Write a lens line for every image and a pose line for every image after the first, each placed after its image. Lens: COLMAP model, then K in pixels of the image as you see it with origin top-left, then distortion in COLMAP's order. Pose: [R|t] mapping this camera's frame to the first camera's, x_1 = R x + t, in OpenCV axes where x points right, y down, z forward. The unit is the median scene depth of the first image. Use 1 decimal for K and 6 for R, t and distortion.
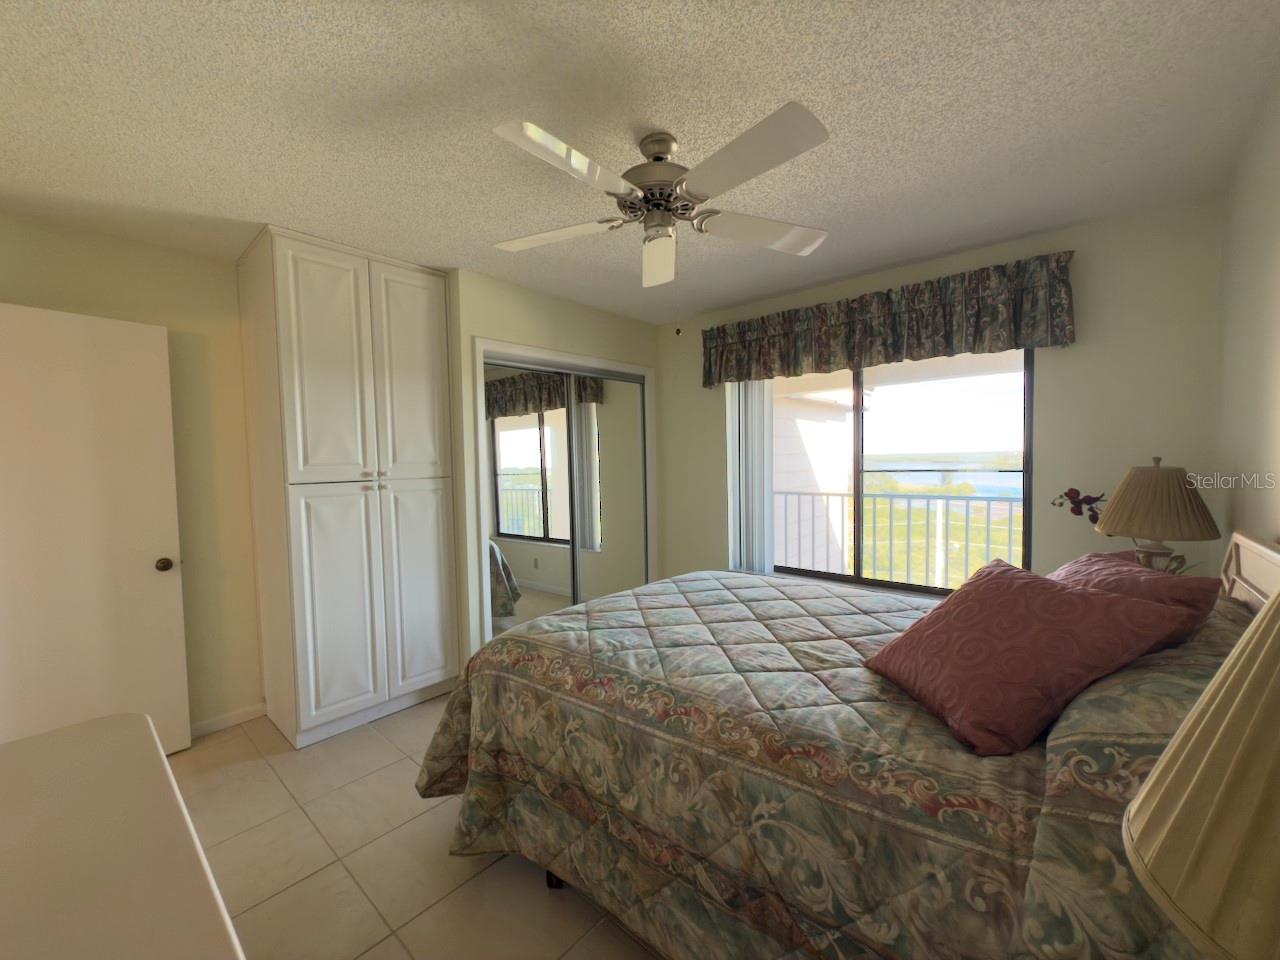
lens RADIAL K [[508.4, 0, 641.8], [0, 508.4, 481.0], [0, 0, 1]] dist [0.001592, -0.000993]
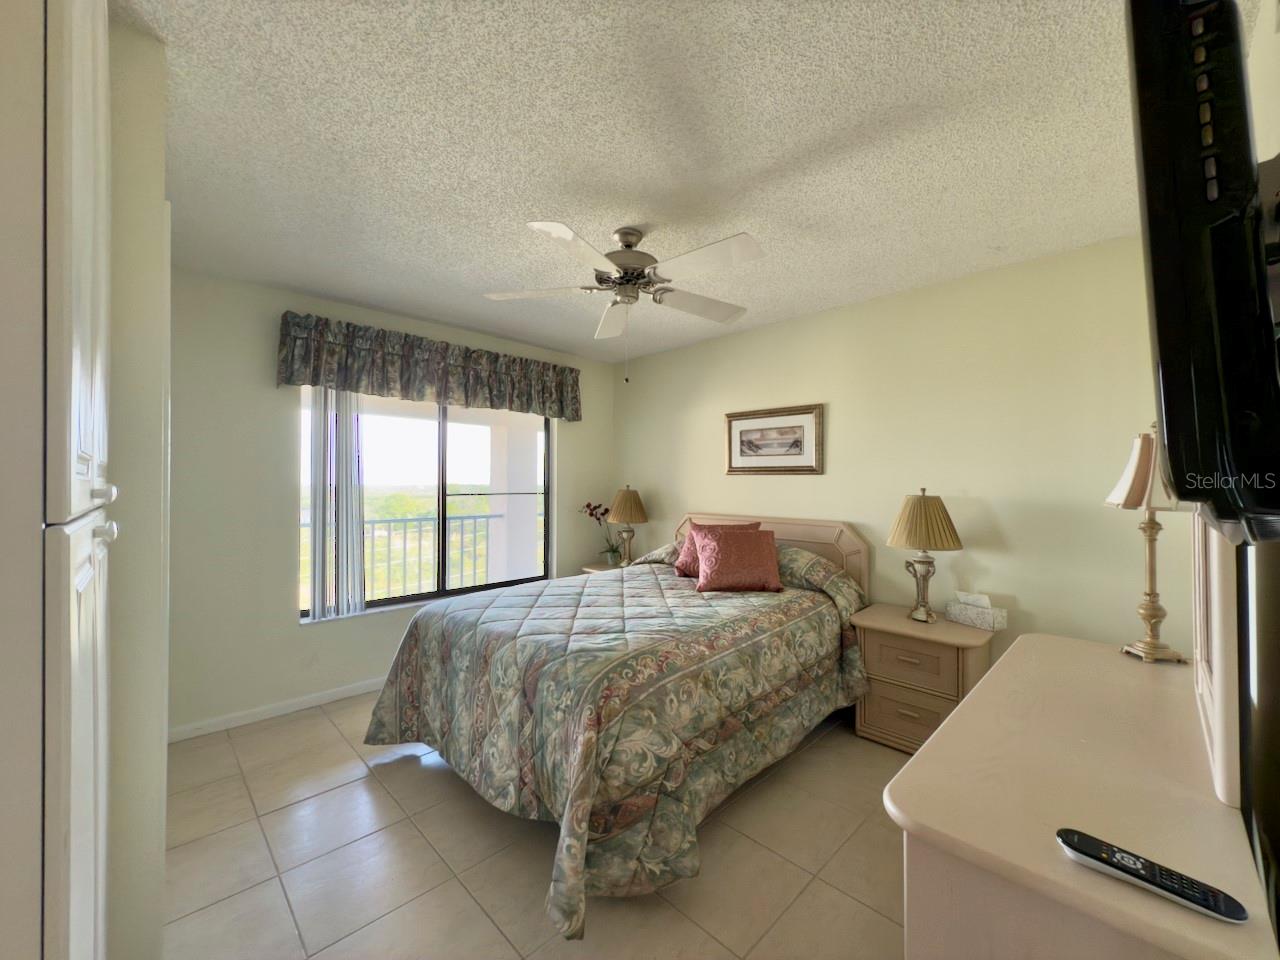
lens RADIAL K [[508.4, 0, 641.8], [0, 508.4, 481.0], [0, 0, 1]] dist [0.001592, -0.000993]
pose [[0.076460, 0.027678, 0.996688, -0.882261], [0.039809, 0.998733, -0.030788, 0.002678], [-0.996278, 0.042031, 0.075261, 0.638986]]
